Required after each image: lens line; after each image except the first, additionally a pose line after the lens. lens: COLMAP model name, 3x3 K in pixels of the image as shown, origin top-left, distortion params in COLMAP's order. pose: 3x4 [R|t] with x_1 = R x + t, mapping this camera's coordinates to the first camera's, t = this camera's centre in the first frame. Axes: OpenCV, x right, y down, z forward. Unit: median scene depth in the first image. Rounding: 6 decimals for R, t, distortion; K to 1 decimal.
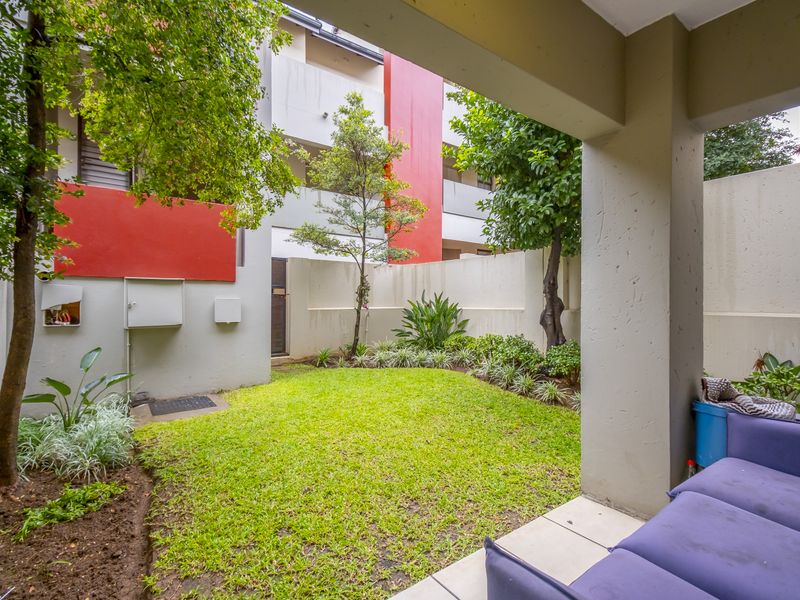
lens RADIAL K [[395.1, 0, 401.1], [0, 395.1, 297.8], [0, 0, 1]] dist [0.016901, -0.004695]
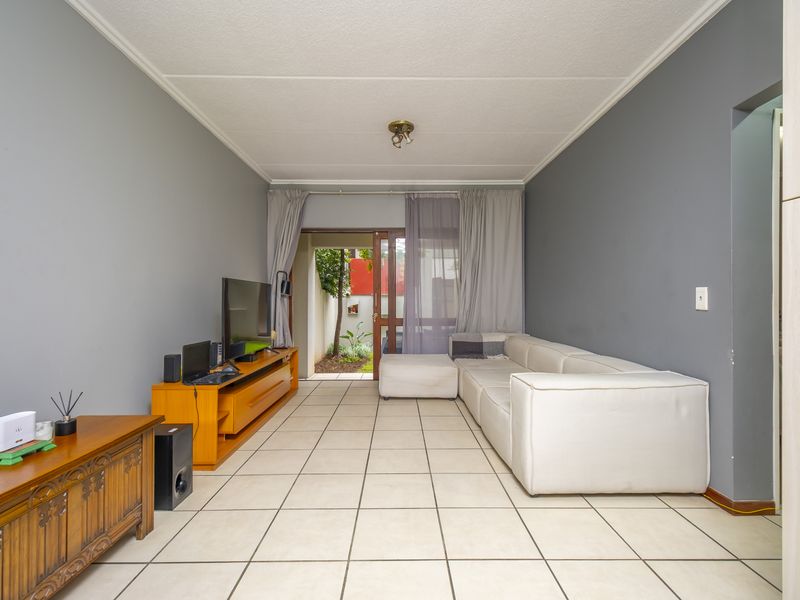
lens RADIAL K [[395.1, 0, 401.5], [0, 395.1, 297.2], [0, 0, 1]] dist [0.016901, -0.004695]
pose [[0.804917, -0.001208, -0.593386, 1.039388], [0.009554, 0.999895, 0.010924, -0.066894], [0.593310, -0.014462, 0.804844, -0.987490]]
